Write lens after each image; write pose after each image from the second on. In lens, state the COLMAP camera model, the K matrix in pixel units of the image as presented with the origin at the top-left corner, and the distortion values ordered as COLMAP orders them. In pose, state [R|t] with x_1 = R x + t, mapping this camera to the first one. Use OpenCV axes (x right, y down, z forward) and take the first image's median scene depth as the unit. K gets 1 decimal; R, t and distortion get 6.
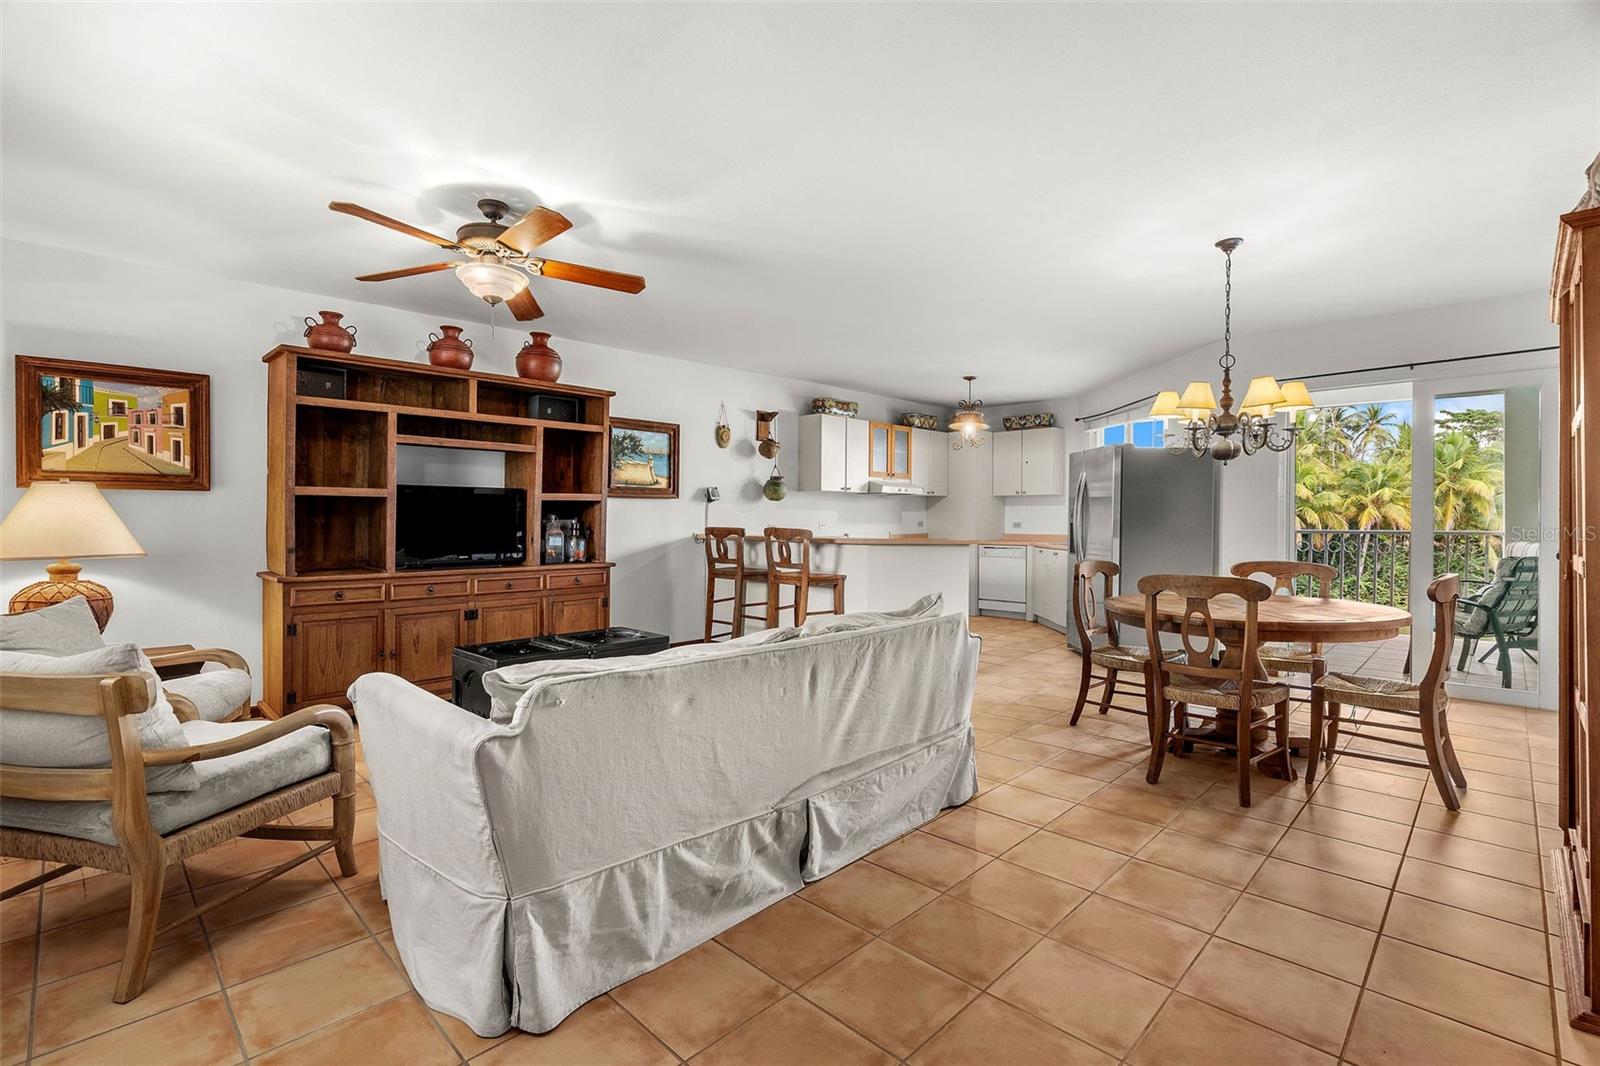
lens RADIAL K [[737.0, 0, 795.9], [0, 737.0, 526.0], [0, 0, 1]] dist [-0.000271, 0.000395]
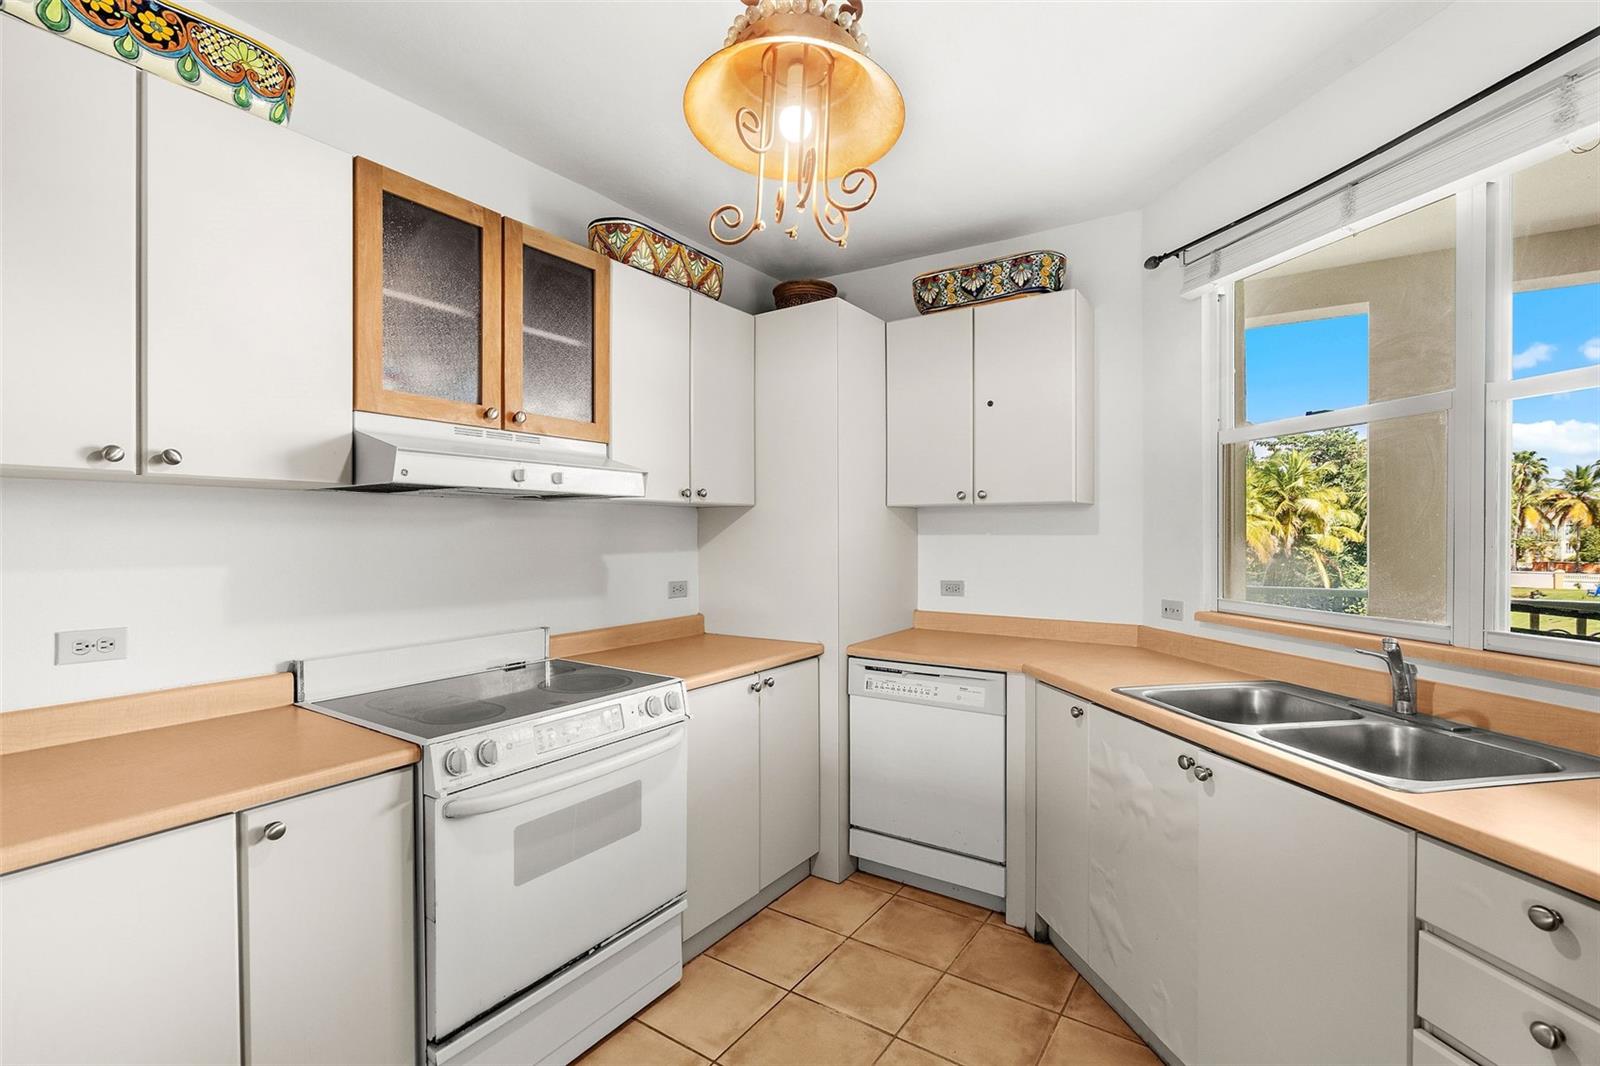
lens RADIAL K [[719.8, 0, 807.6], [0, 719.8, 530.1], [0, 0, 1]] dist [-0.001658, 0.000400]
pose [[0.981955, -0.001933, 0.189107, 0.334684], [0.005072, 0.999857, -0.016115, -0.048721], [-0.189048, 0.016783, 0.981824, 1.352421]]
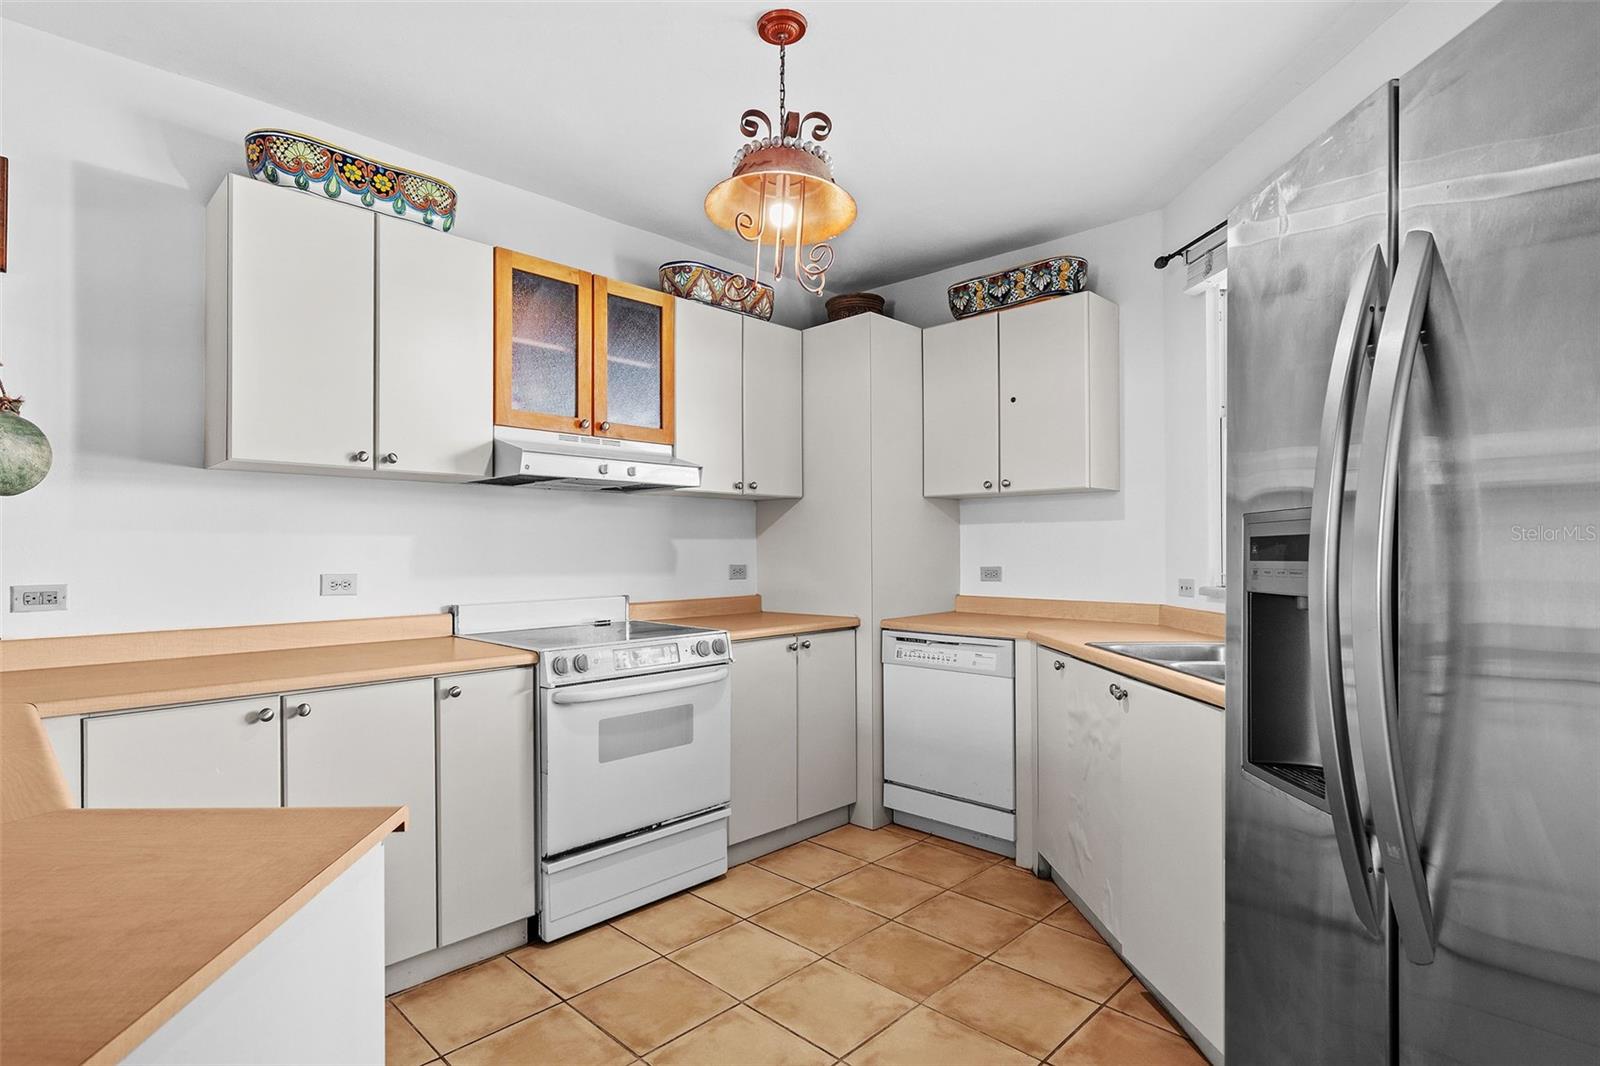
lens RADIAL K [[808.7, 0, 754.3], [0, 808.7, 537.0], [0, 0, 1]] dist [0.001124, 0.000082]
pose [[0.999740, -0.004138, -0.022420, 0.379440], [0.003472, 0.999555, -0.029641, -0.016904], [0.022533, 0.029556, 0.999309, 1.172189]]
